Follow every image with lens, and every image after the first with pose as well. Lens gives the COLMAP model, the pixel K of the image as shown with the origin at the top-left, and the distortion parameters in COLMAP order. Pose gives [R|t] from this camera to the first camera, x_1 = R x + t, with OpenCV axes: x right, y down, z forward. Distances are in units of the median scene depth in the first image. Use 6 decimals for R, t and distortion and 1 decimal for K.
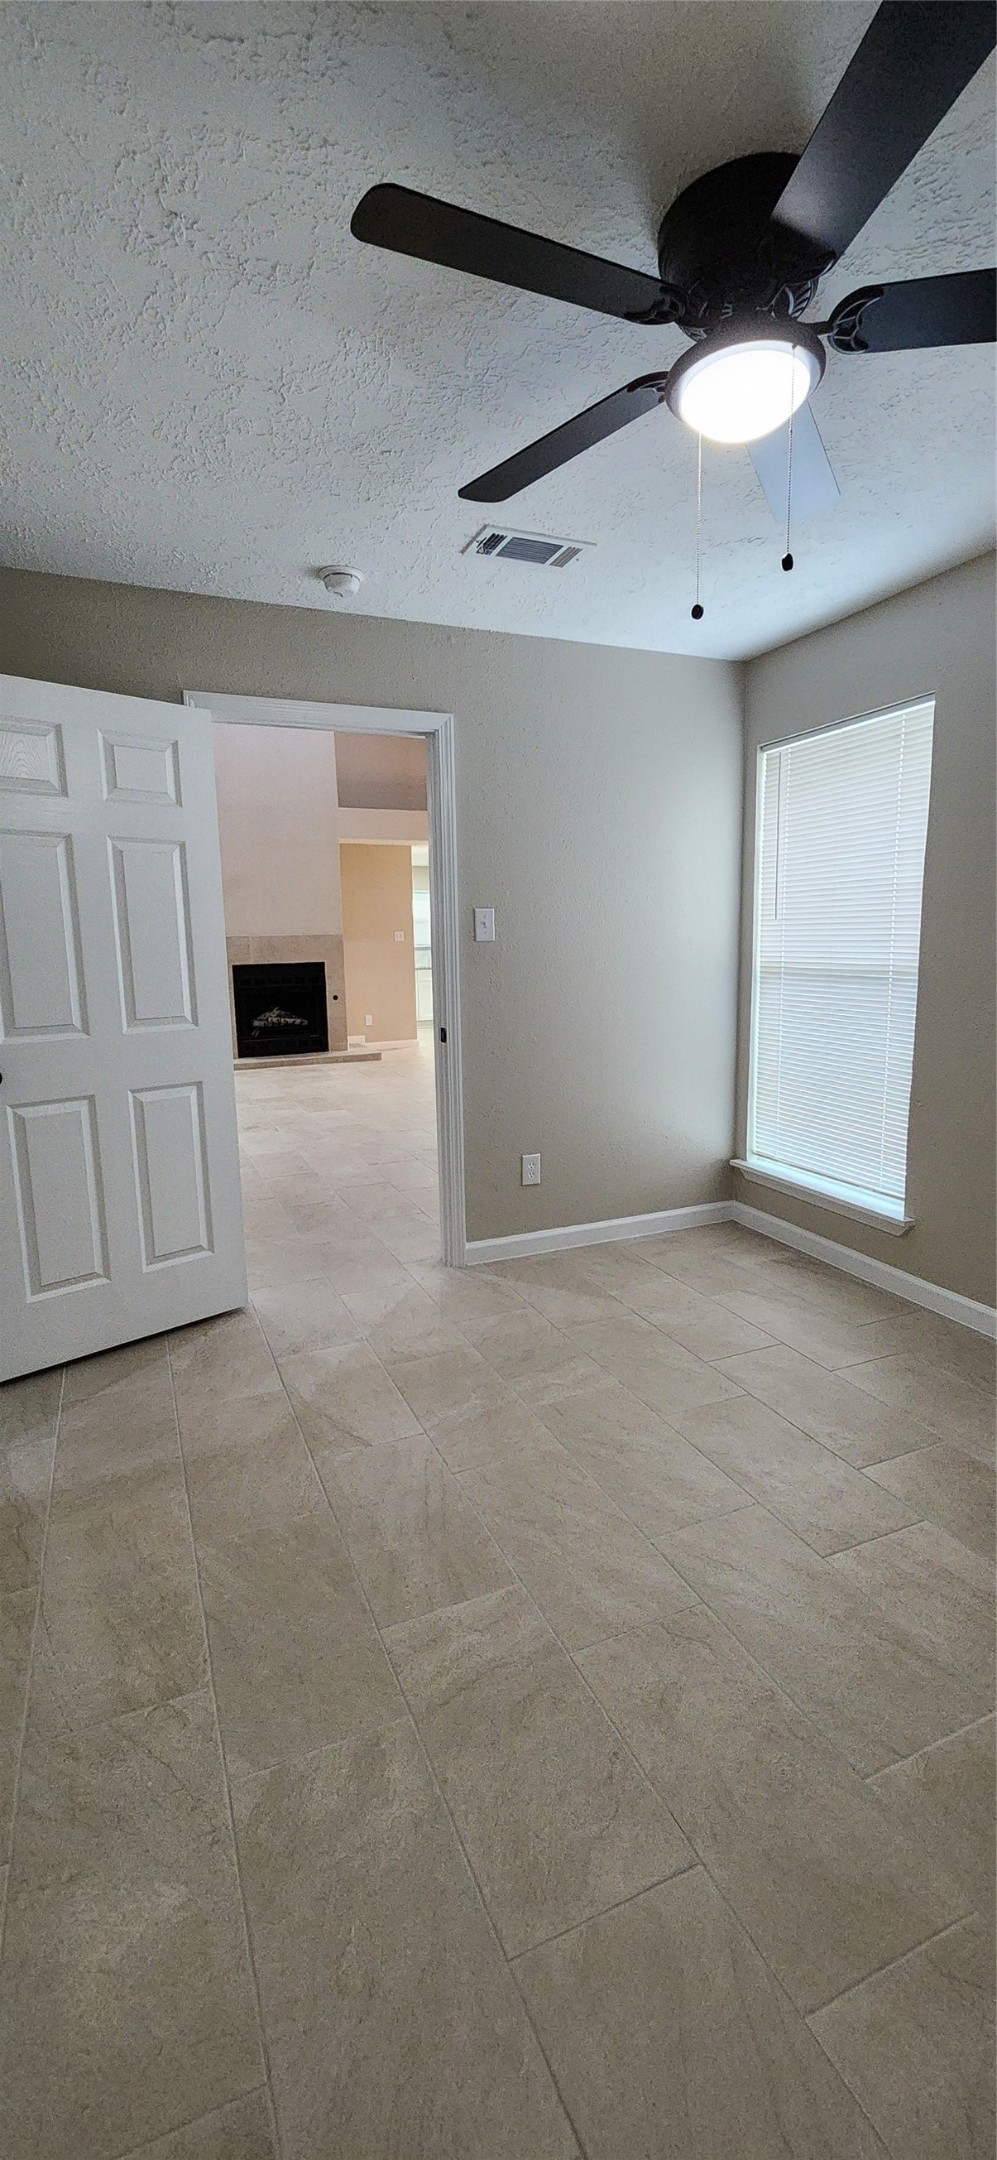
lens RADIAL K [[876.1, 0, 515.3], [0, 876.1, 1066.3], [0, 0, 1]] dist [0.006307, -0.004430]
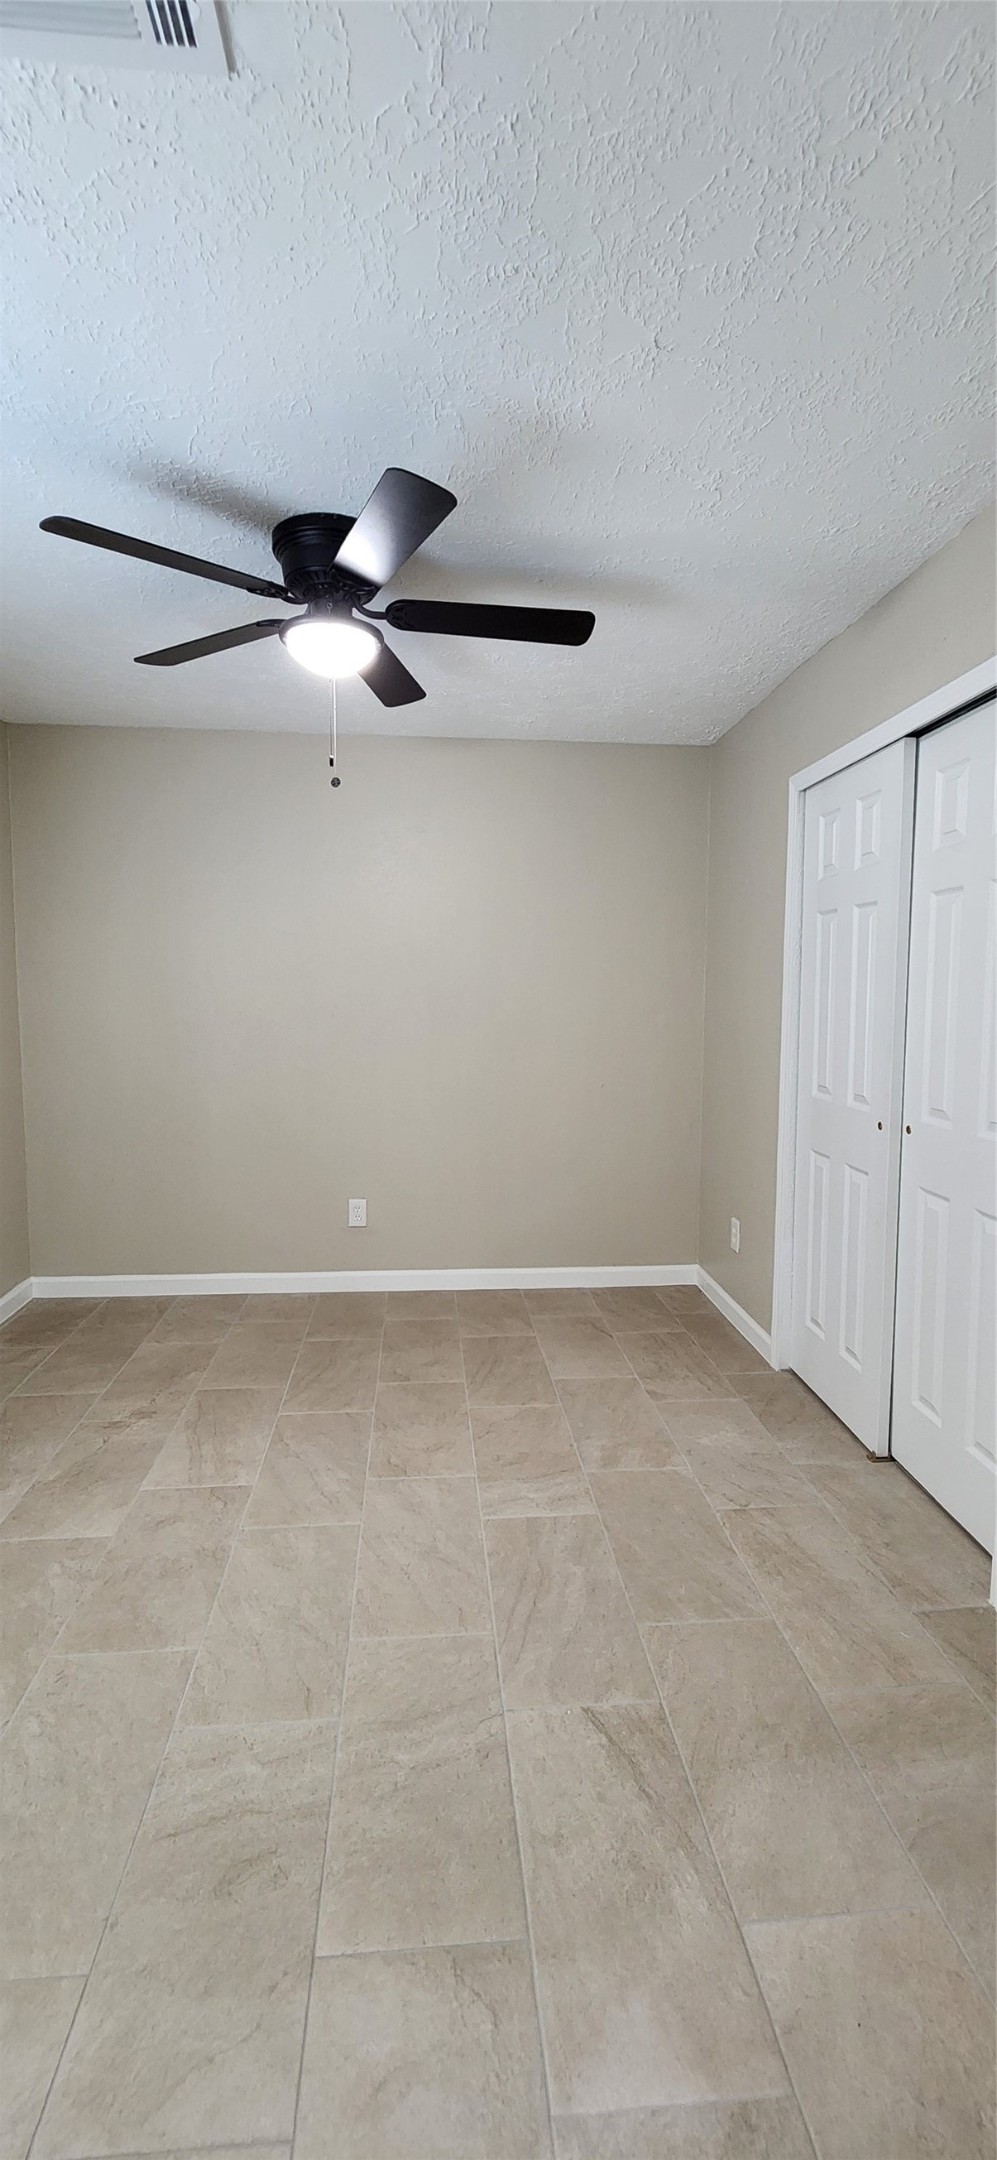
lens RADIAL K [[876.1, 0, 501.8], [0, 876.1, 1080.5], [0, 0, 1]] dist [0.006307, -0.004430]
pose [[-0.943212, -0.017446, 0.331734, -0.410632], [0.063067, 0.971054, 0.230383, -0.289871], [-0.326151, 0.238221, -0.914809, 1.927552]]
